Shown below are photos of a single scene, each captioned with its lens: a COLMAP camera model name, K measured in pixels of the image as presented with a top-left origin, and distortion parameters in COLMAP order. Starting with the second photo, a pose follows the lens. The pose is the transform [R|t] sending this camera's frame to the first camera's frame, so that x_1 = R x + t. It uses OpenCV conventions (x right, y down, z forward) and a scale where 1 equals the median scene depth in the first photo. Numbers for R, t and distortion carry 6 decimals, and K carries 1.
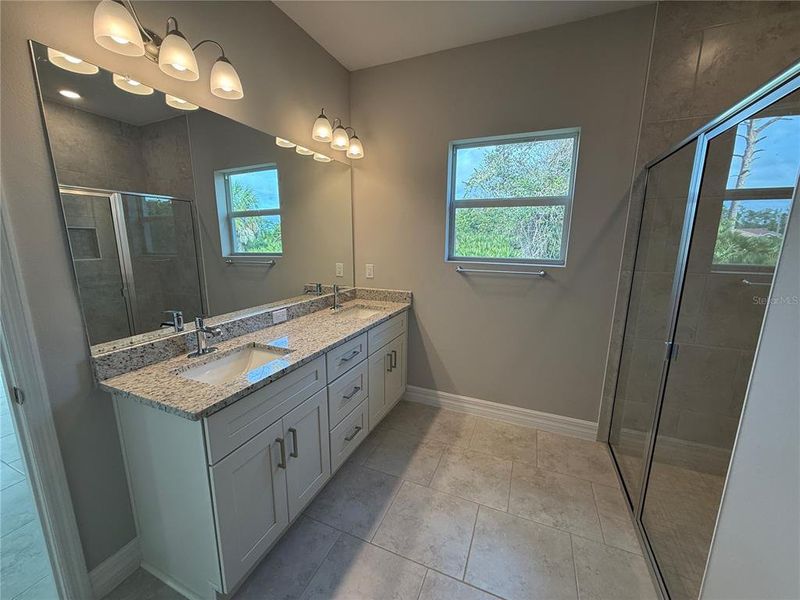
lens RADIAL K [[315.7, 0, 398.5], [0, 315.7, 301.4], [0, 0, 1]] dist [-0.000235, -0.000117]
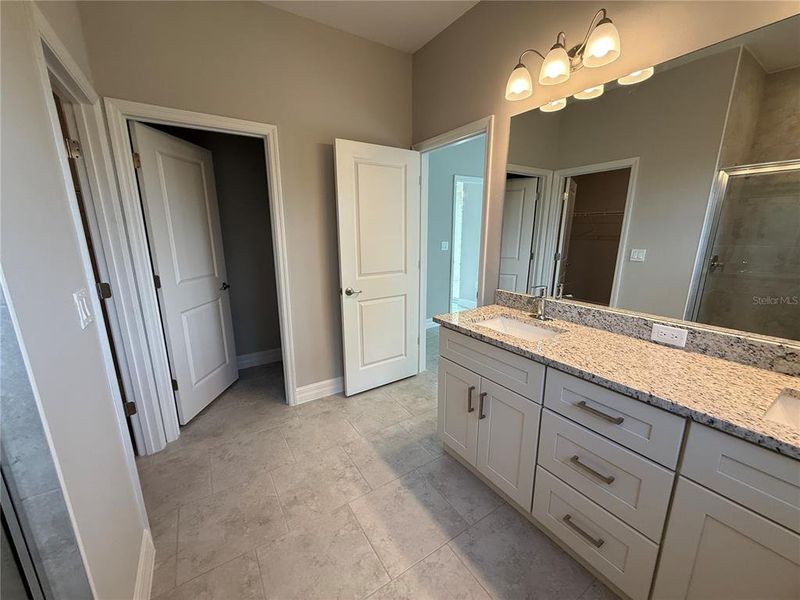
lens RADIAL K [[315.7, 0, 399.2], [0, 315.7, 301.1], [0, 0, 1]] dist [-0.000235, -0.000117]
pose [[-0.556168, 0.181755, -0.810952, 0.577555], [-0.157317, 0.935126, 0.317476, -0.176046], [0.816045, 0.304146, -0.491494, 1.044016]]
